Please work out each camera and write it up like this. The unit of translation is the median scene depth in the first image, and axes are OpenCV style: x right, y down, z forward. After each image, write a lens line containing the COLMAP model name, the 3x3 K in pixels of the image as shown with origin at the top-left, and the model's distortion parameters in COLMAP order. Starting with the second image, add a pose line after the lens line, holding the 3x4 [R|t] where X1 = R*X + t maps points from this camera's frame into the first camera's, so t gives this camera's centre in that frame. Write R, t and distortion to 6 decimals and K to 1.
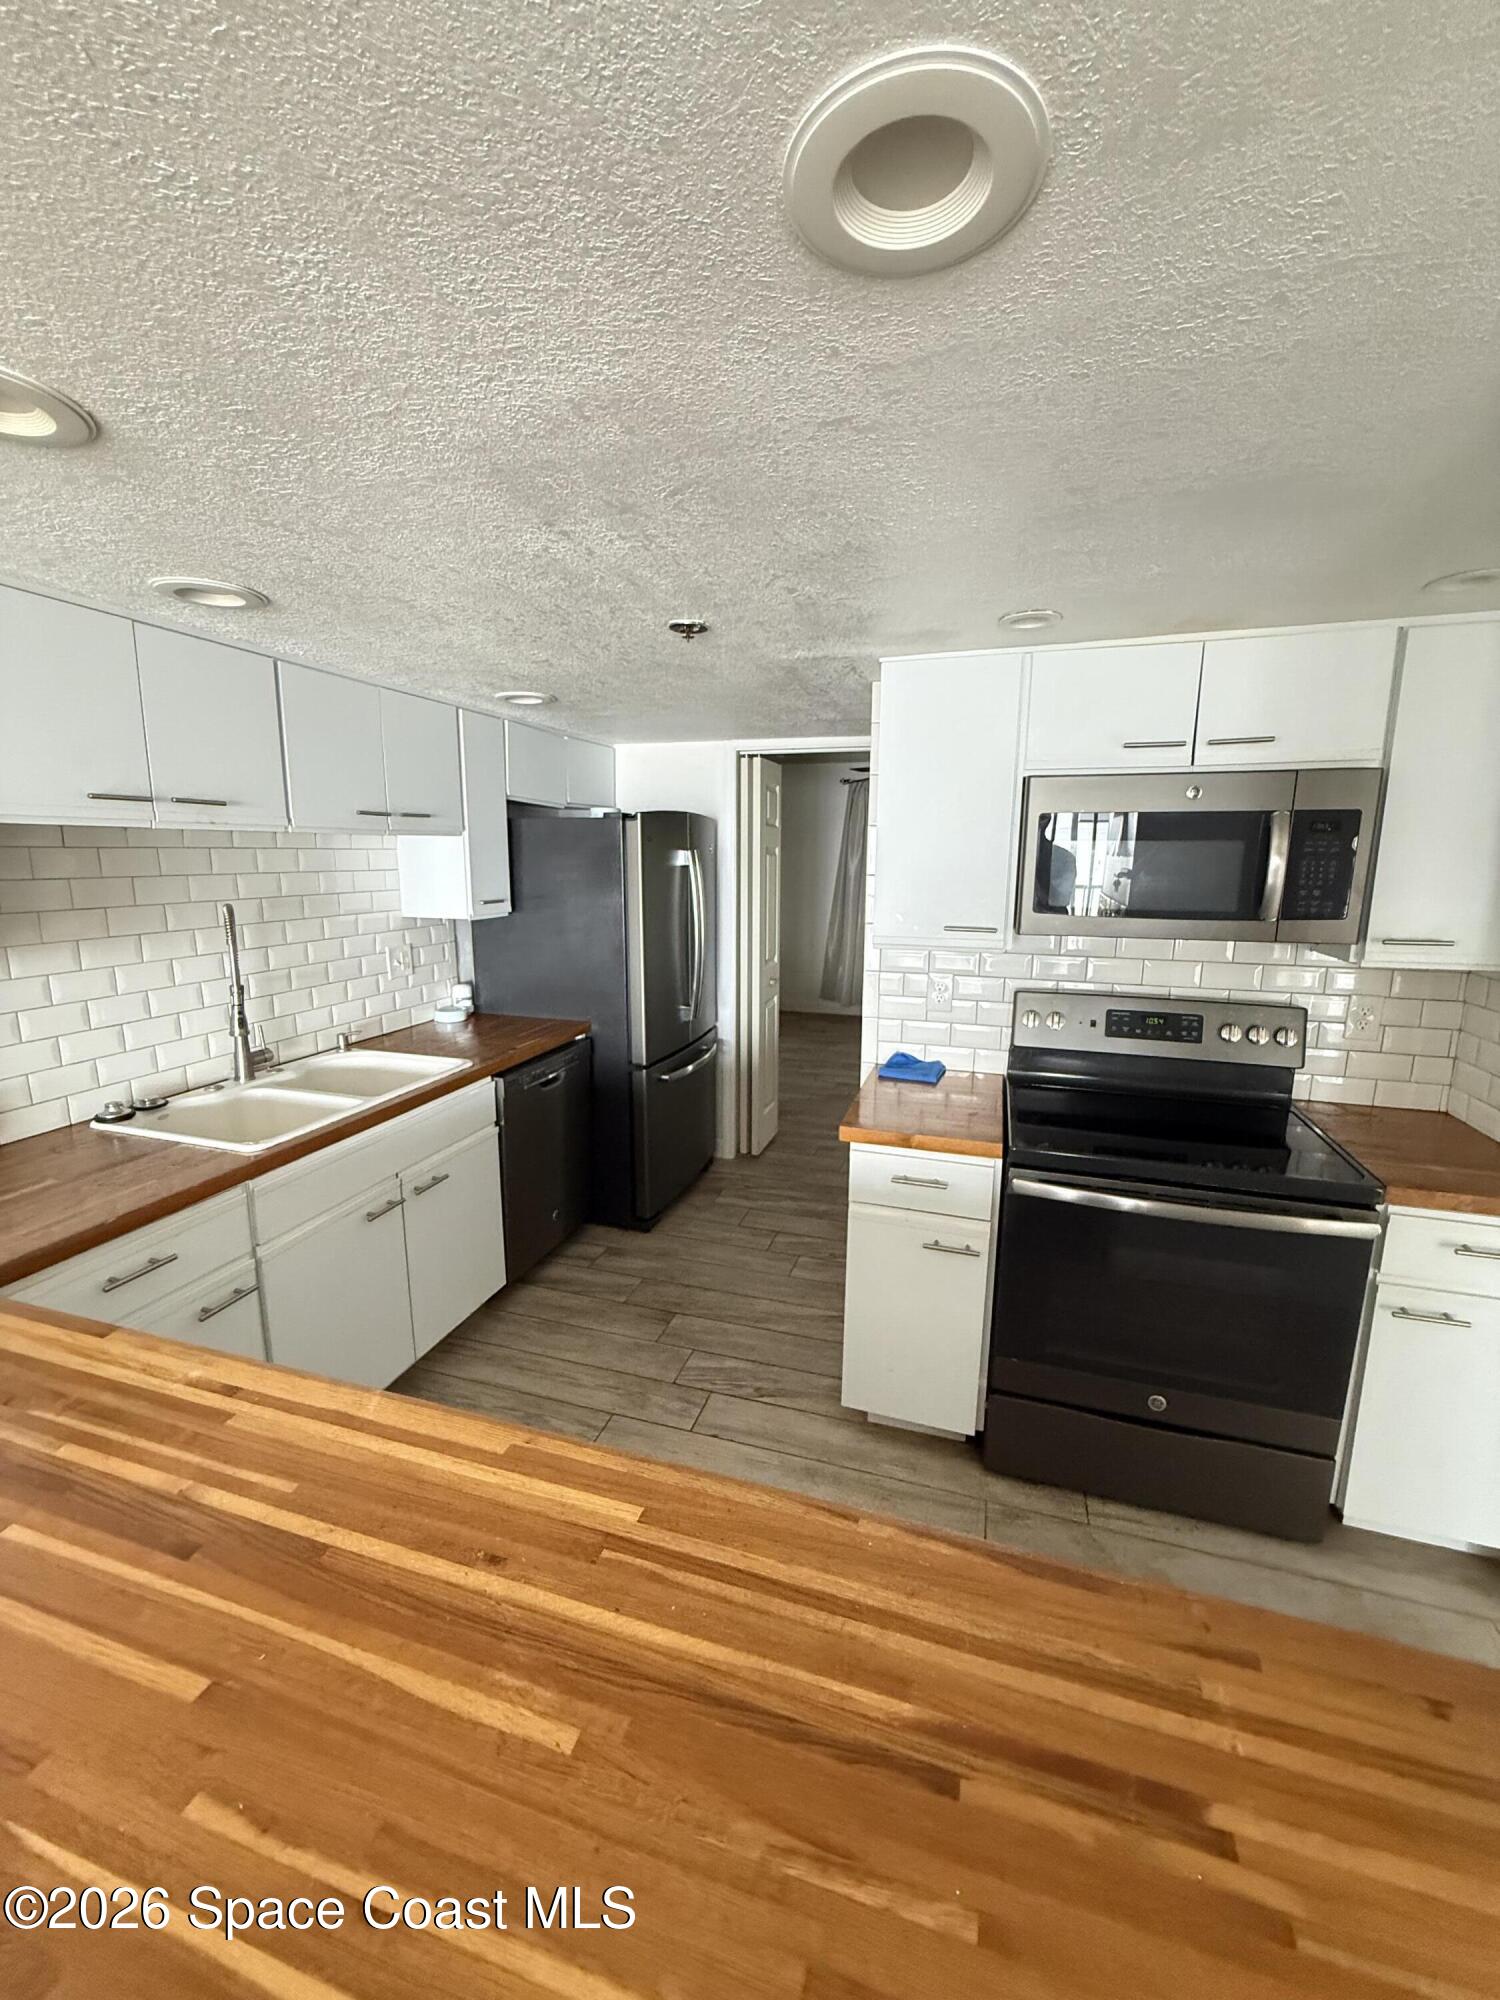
lens RADIAL K [[793.9, 0, 756.2], [0, 793.9, 1000.2], [0, 0, 1]] dist [0.005808, 0.001014]
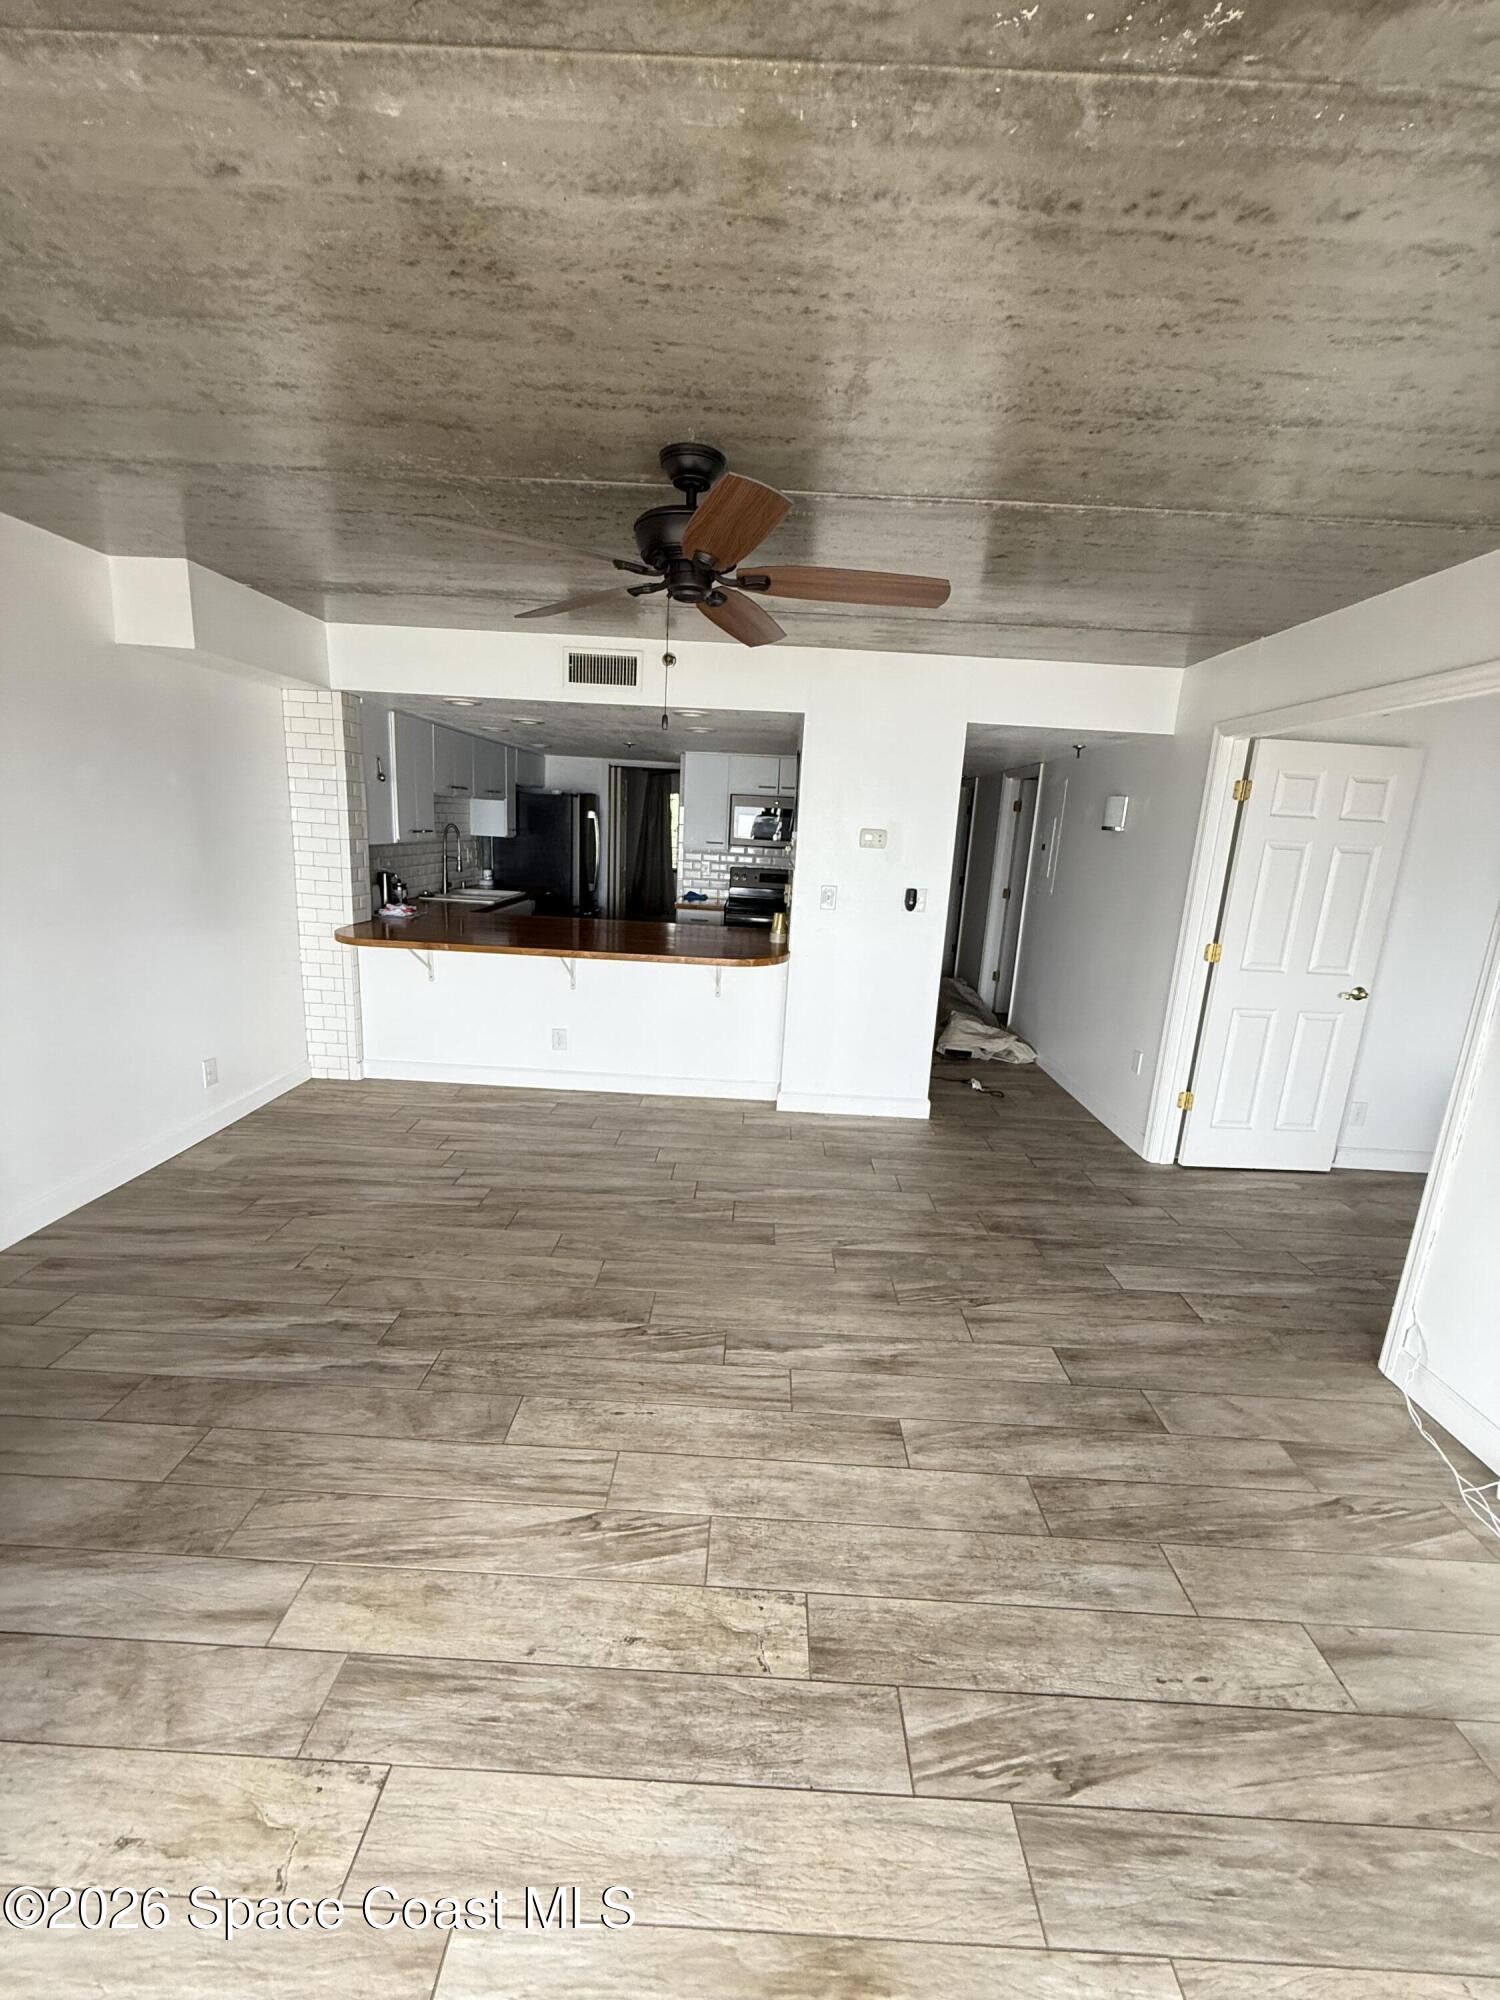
lens RADIAL K [[793.9, 0, 766.4], [0, 793.9, 1003.2], [0, 0, 1]] dist [0.005808, 0.001014]
pose [[0.955674, -0.023114, 0.293518, -0.341056], [0.009061, 0.998750, 0.049148, 0.287159], [-0.294288, -0.044310, 0.954689, -1.522802]]
